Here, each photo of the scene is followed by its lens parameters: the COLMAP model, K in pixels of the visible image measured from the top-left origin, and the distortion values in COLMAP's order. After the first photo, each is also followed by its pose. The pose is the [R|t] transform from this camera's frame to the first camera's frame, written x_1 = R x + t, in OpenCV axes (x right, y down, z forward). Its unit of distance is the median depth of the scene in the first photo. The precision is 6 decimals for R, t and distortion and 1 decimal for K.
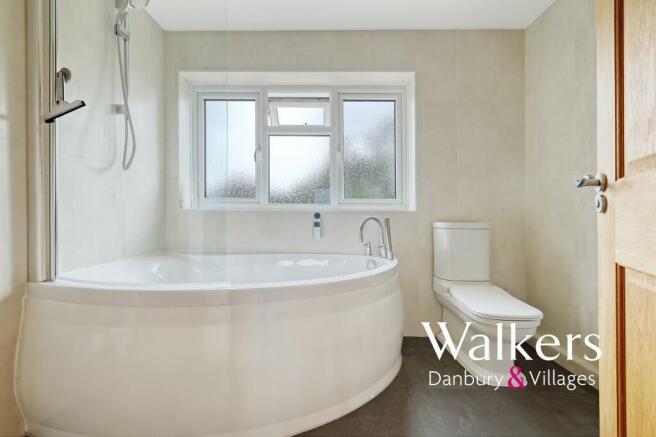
lens RADIAL K [[291.4, 0, 326.8], [0, 291.4, 220.7], [0, 0, 1]] dist [0.002012, 0.000372]
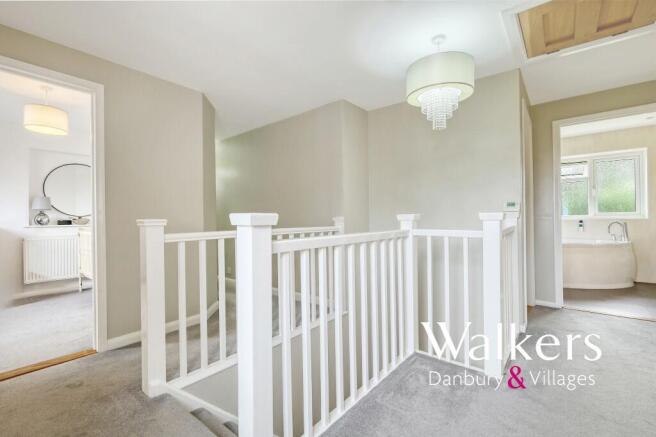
lens RADIAL K [[291.4, 0, 327.8], [0, 291.4, 223.5], [0, 0, 1]] dist [0.002012, 0.000372]
pose [[0.763475, -0.004667, -0.645820, -0.068258], [0.013710, 0.999866, 0.008983, -0.046831], [0.645692, -0.015712, 0.763437, -1.890668]]
